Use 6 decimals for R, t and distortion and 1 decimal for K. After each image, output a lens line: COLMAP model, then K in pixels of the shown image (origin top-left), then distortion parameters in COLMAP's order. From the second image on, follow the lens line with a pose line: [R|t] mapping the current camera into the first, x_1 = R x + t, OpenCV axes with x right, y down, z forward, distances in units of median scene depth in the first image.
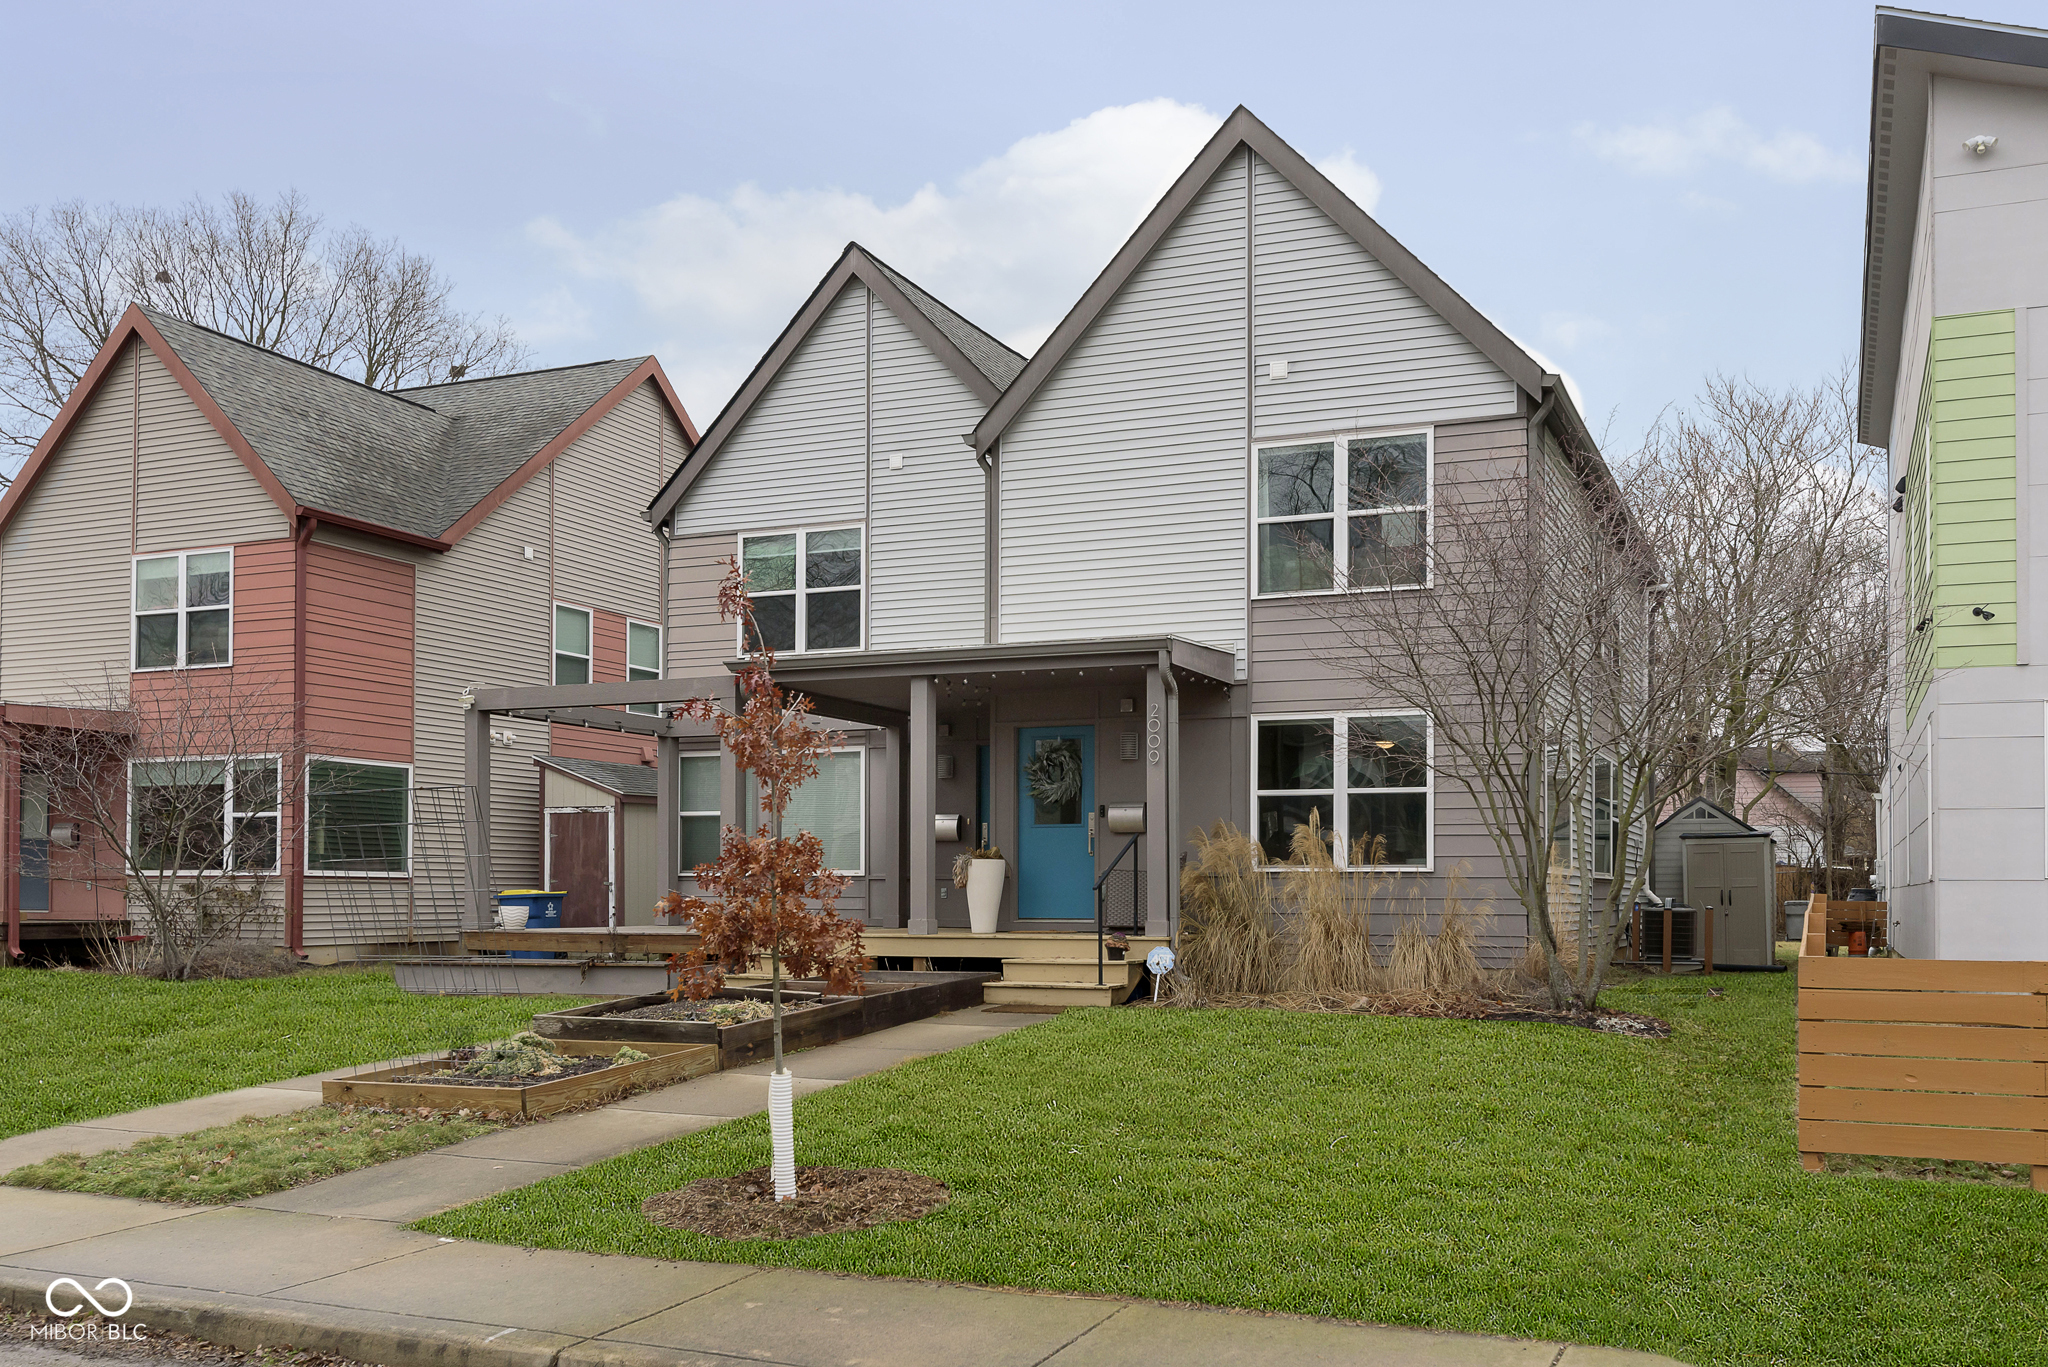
lens RADIAL K [[1757.5, 0, 1024.0], [0, 1757.5, 683.5], [0, 0, 1]] dist [-0.004463, -0.004866]
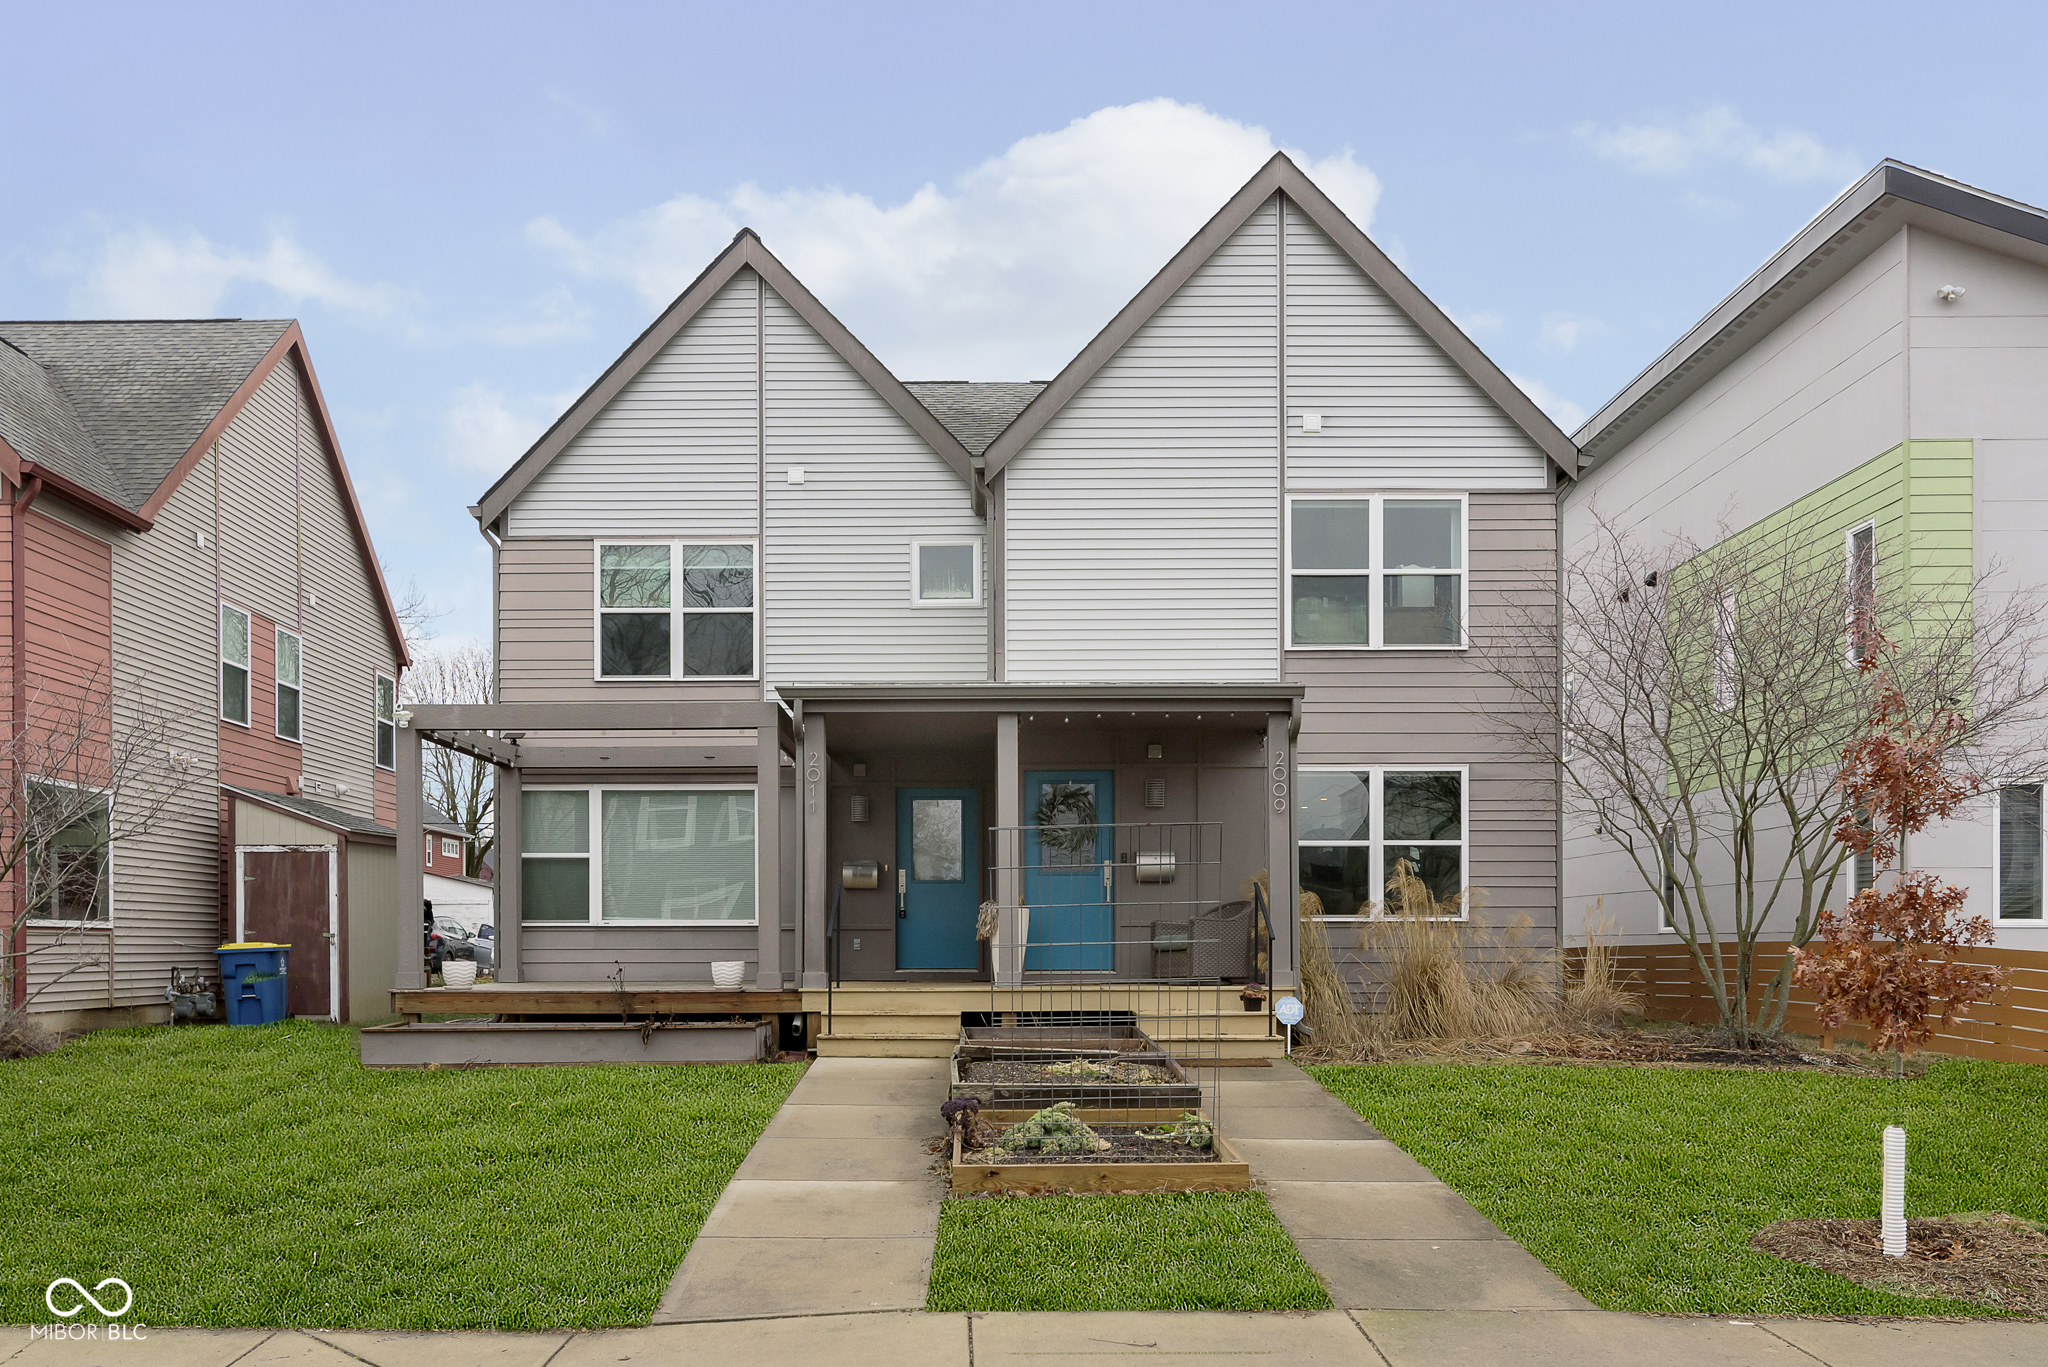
lens RADIAL K [[1788.4, 0, 1024.3], [0, 1788.4, 771.9], [0, 0, 1]] dist [-0.004736, -0.008561]
pose [[0.929194, 0.031686, 0.368231, -0.344703], [-0.039987, 0.999089, 0.014931, 0.011011], [-0.367422, -0.028599, 0.929615, 0.096074]]
